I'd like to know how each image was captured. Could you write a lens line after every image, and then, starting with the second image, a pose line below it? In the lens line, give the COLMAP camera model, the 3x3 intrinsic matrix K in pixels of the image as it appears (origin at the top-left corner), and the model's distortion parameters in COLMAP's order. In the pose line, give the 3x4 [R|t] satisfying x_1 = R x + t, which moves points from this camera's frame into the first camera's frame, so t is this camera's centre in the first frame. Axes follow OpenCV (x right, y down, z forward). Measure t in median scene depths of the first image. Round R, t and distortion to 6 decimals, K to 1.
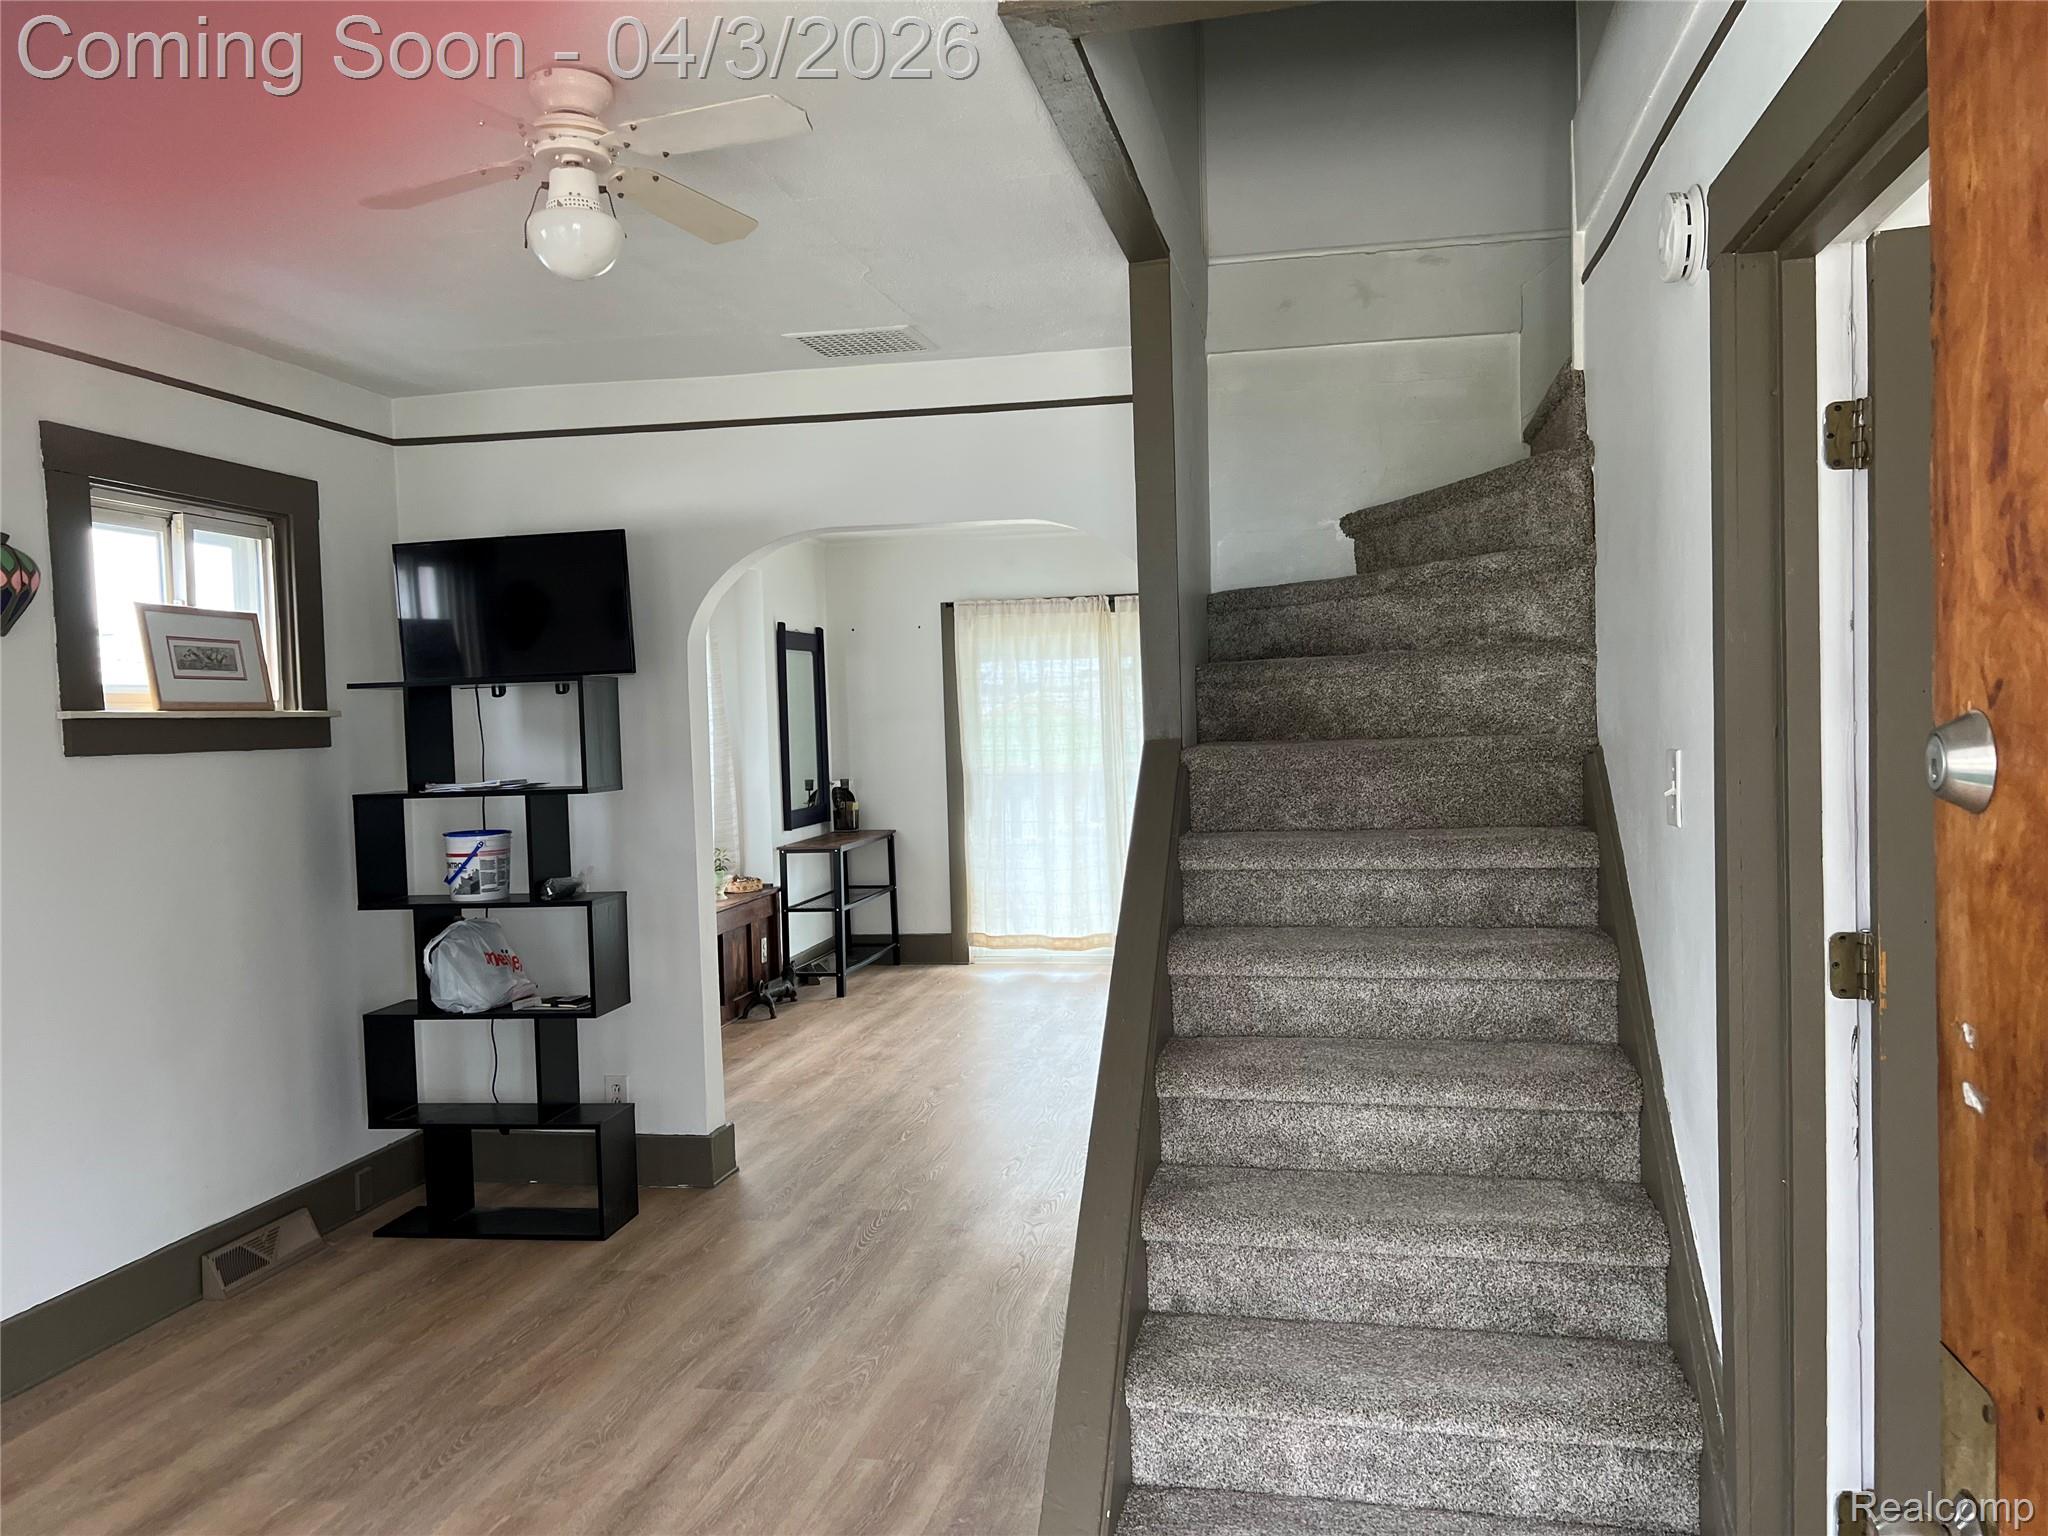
lens RADIAL K [[1538.9, 0, 1024.2], [0, 1538.9, 763.6], [0, 0, 1]] dist [0.037381, -0.027487]
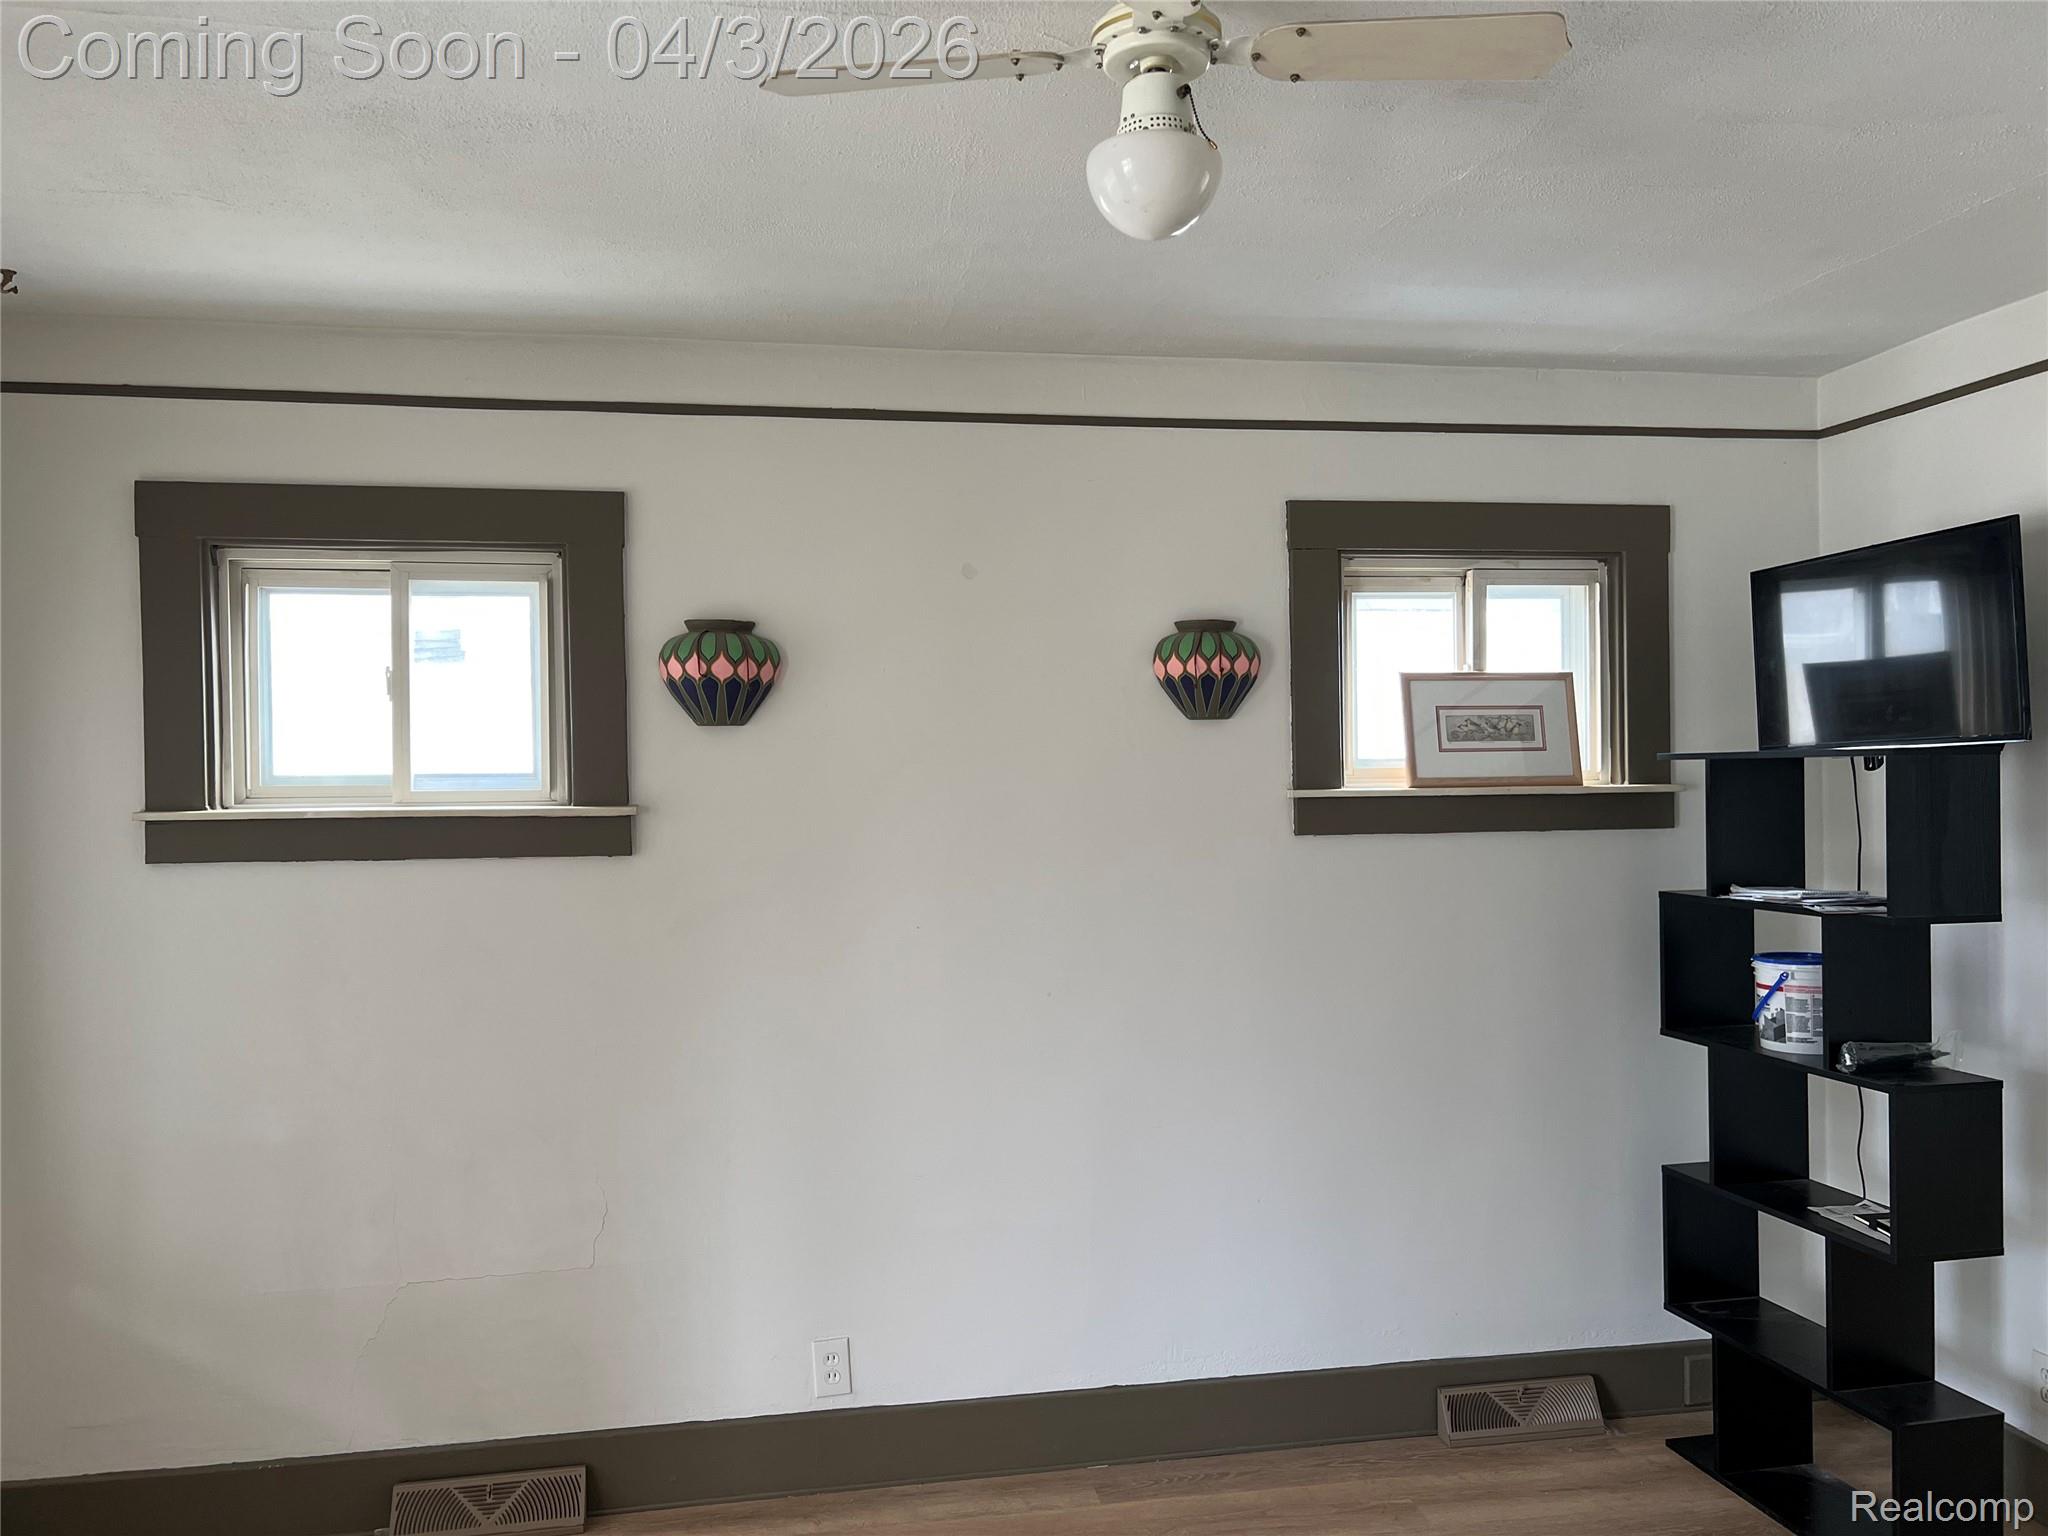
lens RADIAL K [[1538.9, 0, 1021.2], [0, 1538.9, 778.5], [0, 0, 1]] dist [0.037381, -0.027487]
pose [[0.371698, 0.026724, -0.927969, 0.199422], [-0.023903, 0.999530, 0.019210, -0.048183], [0.928046, 0.015041, 0.372162, 0.405230]]
